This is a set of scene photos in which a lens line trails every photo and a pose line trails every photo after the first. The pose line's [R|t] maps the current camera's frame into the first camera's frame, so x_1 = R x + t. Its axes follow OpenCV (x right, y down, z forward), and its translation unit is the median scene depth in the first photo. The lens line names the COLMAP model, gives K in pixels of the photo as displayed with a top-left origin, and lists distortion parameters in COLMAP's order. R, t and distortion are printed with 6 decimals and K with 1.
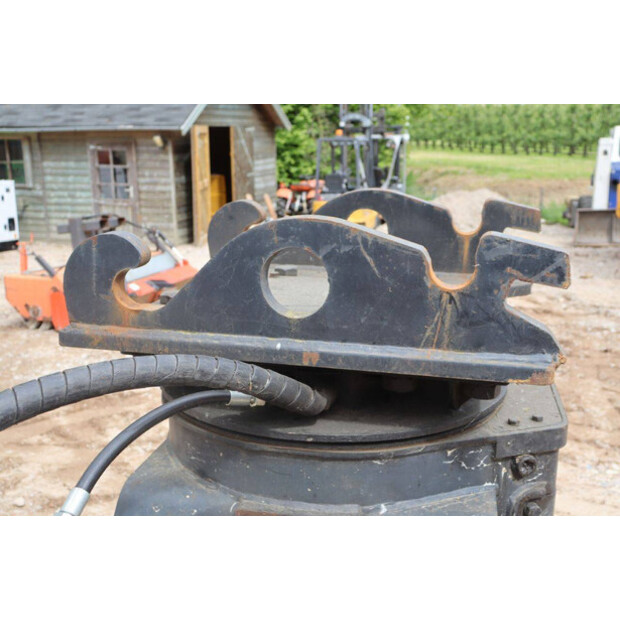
lens RADIAL K [[711.9, 0, 310.0], [0, 711.9, 310.0], [0, 0, 1]] dist [-0.000531, 0.044812]
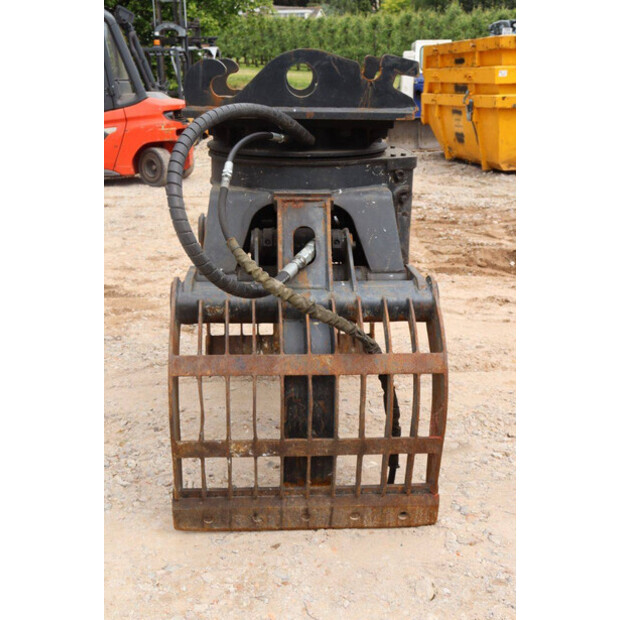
lens RADIAL K [[762.7, 0, 310.0], [0, 762.7, 310.0], [0, 0, 1]] dist [-0.026638, 0.261751]
pose [[0.964817, -0.078079, 0.251062, -0.546378], [0.056737, 0.994219, 0.091159, 0.386524], [-0.256728, -0.073708, 0.963669, -1.129422]]
